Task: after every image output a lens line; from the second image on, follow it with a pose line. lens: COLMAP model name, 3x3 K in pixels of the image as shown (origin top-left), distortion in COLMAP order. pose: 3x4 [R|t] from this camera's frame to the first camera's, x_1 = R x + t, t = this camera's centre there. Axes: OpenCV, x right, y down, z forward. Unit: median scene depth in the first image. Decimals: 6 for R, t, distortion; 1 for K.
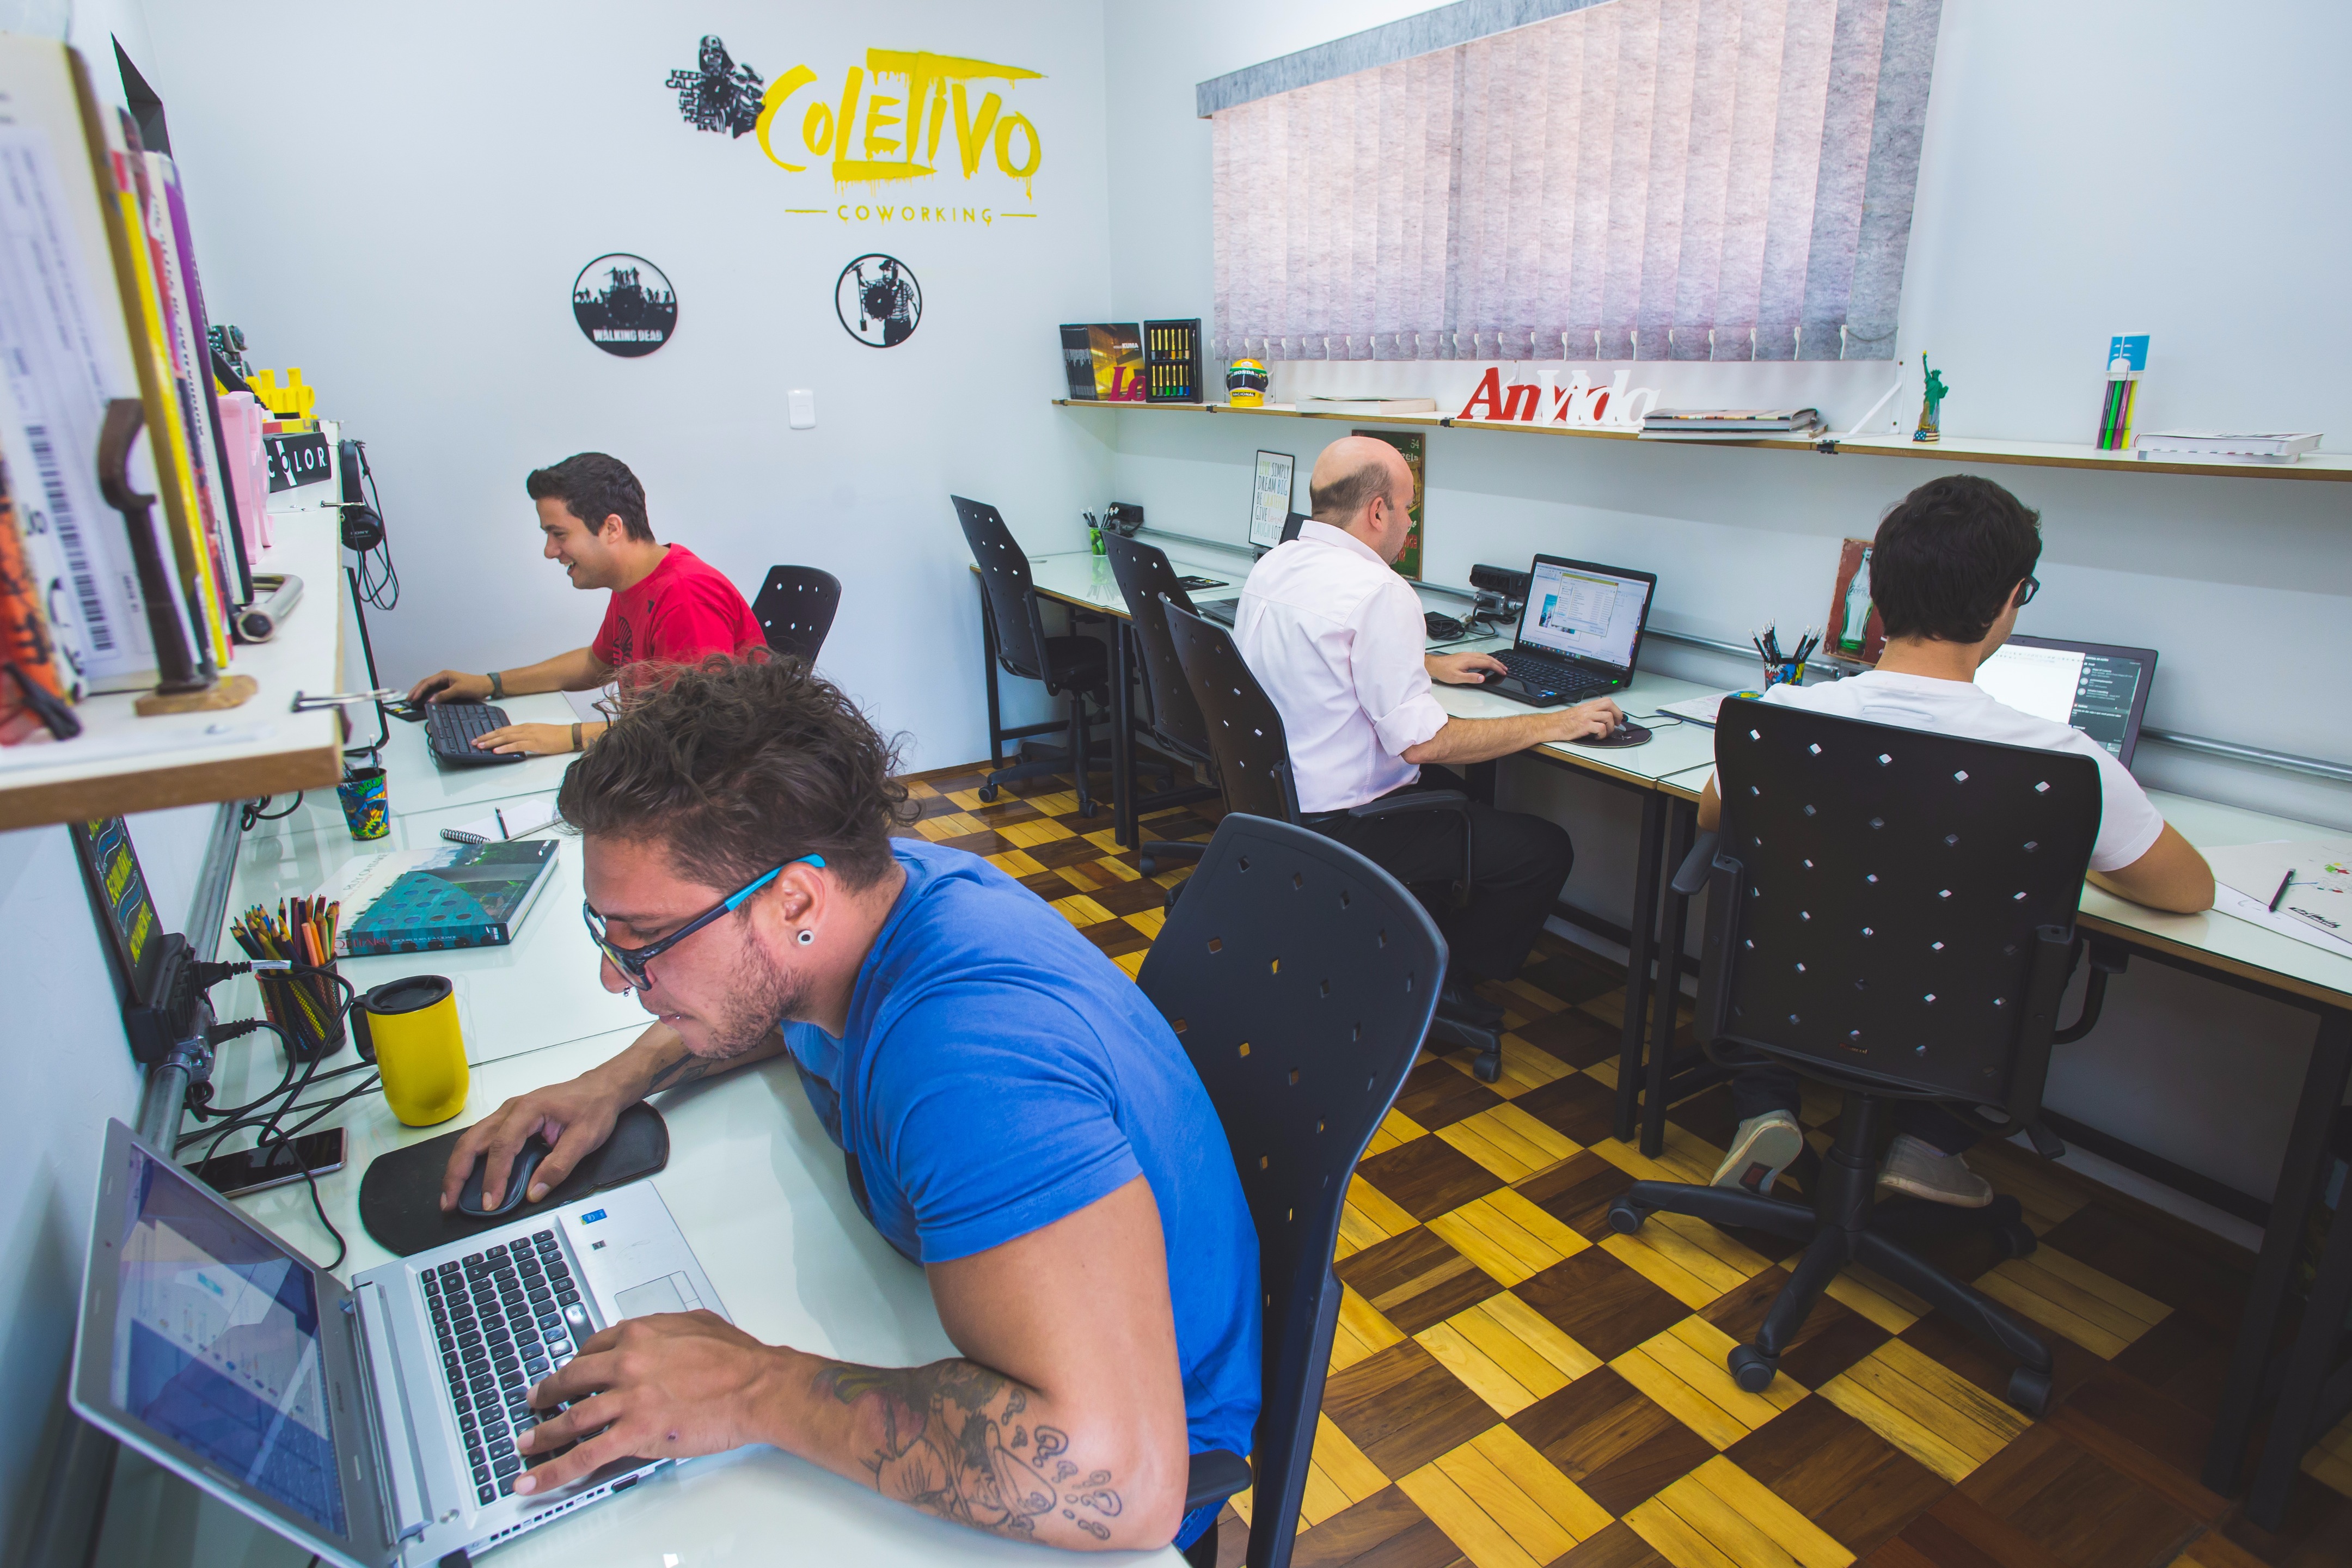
lens RADIAL K [[1350.2, 0, 1170.1], [0, 1350.2, 763.7], [0, 0, 1]] dist [-0.078291, 0.057228]
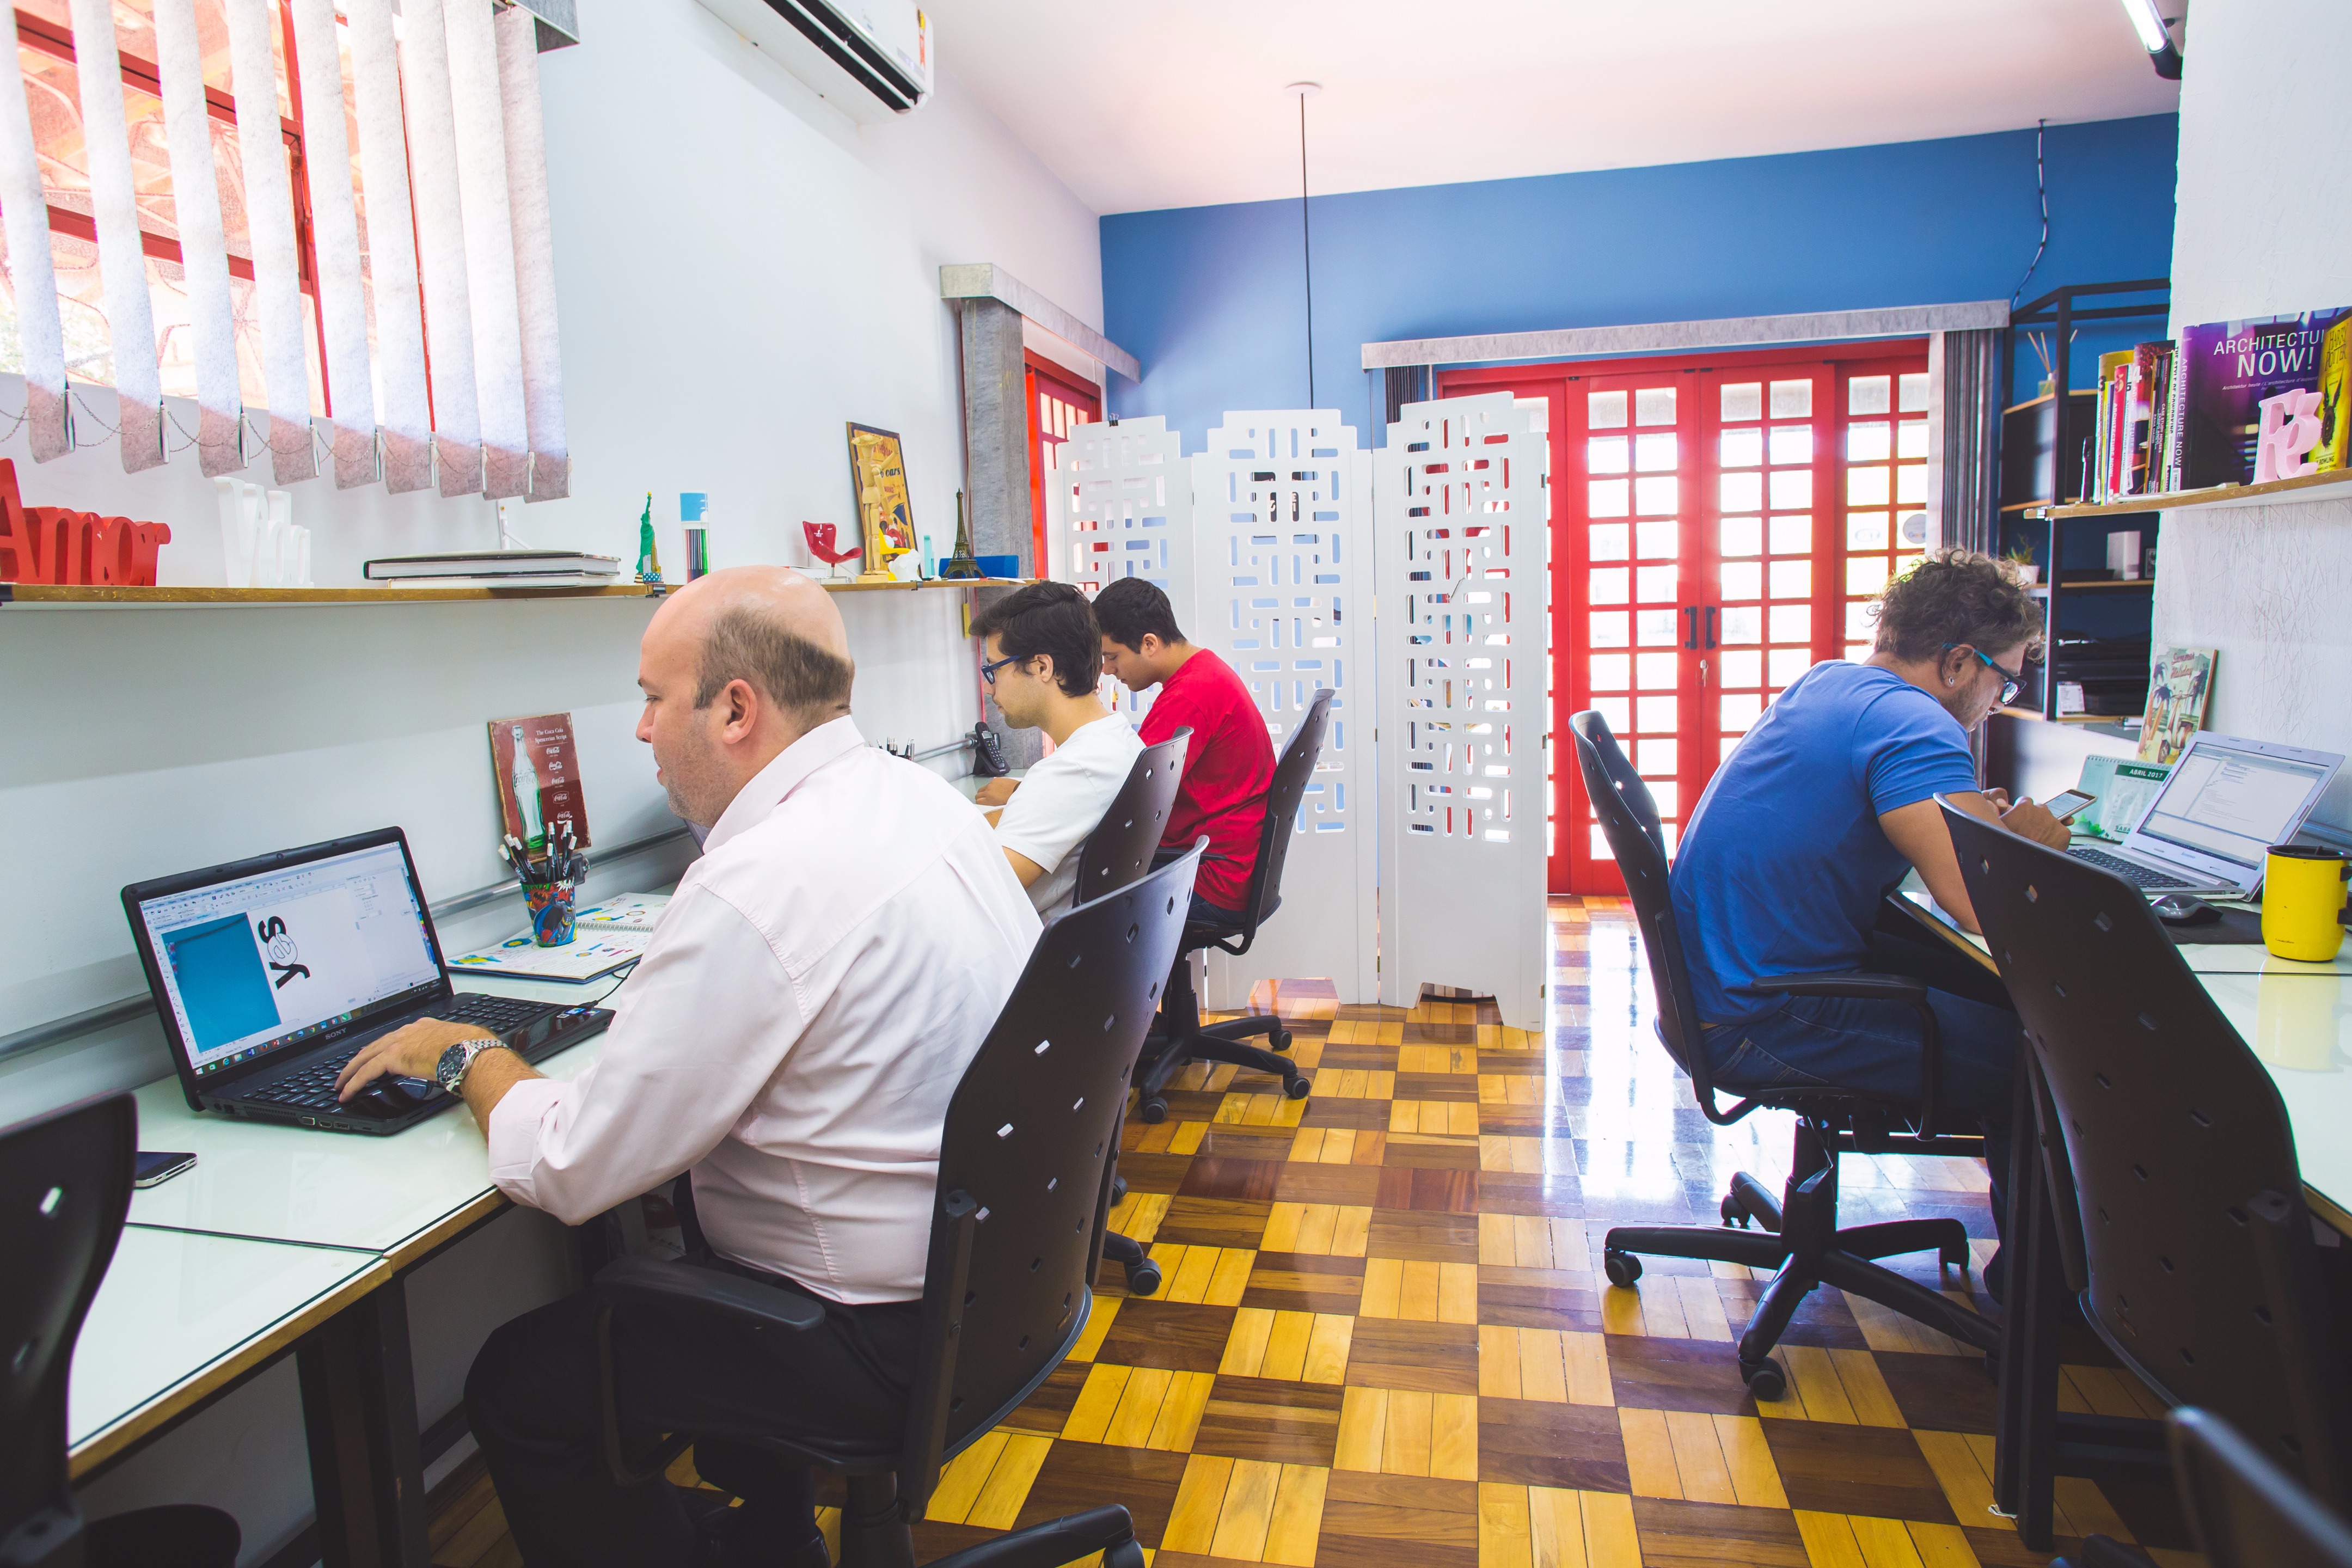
lens RADIAL K [[1350.2, 0, 1170.1], [0, 1350.2, 763.7], [0, 0, 1]] dist [-0.078291, 0.057228]
pose [[-0.719256, -0.049718, 0.692964, -0.393121], [0.239040, 0.918827, 0.314032, -0.350999], [-0.652328, 0.391516, -0.648987, 1.476410]]
